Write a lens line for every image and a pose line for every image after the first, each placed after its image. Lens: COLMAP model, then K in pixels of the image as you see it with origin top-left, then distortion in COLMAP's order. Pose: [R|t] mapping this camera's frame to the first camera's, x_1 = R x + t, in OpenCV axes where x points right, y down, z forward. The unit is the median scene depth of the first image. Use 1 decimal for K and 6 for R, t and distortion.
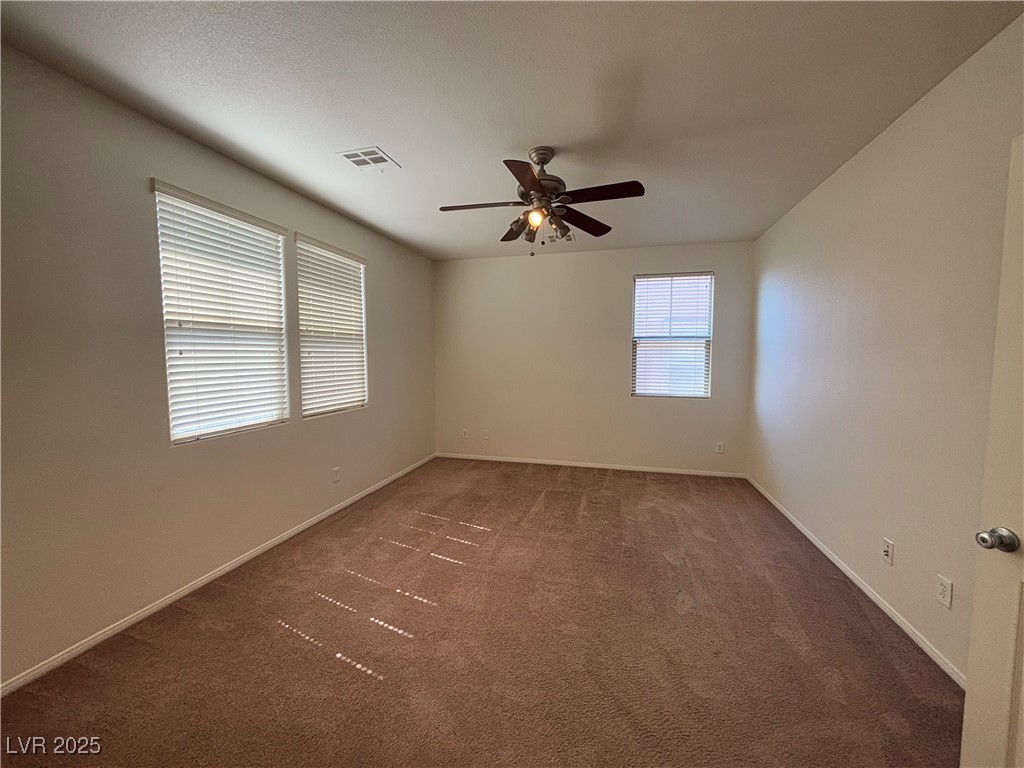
lens RADIAL K [[417.9, 0, 509.9], [0, 417.9, 386.1], [0, 0, 1]] dist [-0.000554, -0.000287]
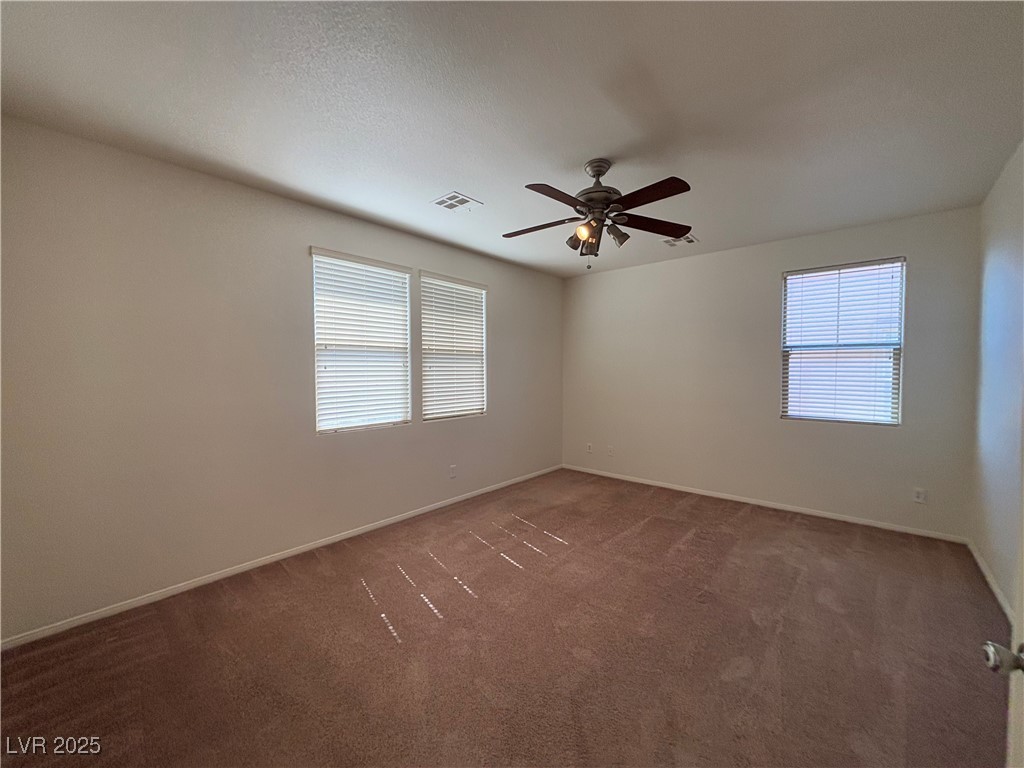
lens RADIAL K [[410.8, 0, 489.8], [0, 410.8, 385.4], [0, 0, 1]] dist [0.002014, -0.000264]
pose [[0.891814, 0.015557, -0.452135, 0.216009], [-0.031619, 0.999108, -0.027990, 0.000061], [0.451296, 0.039258, 0.891510, 0.025411]]
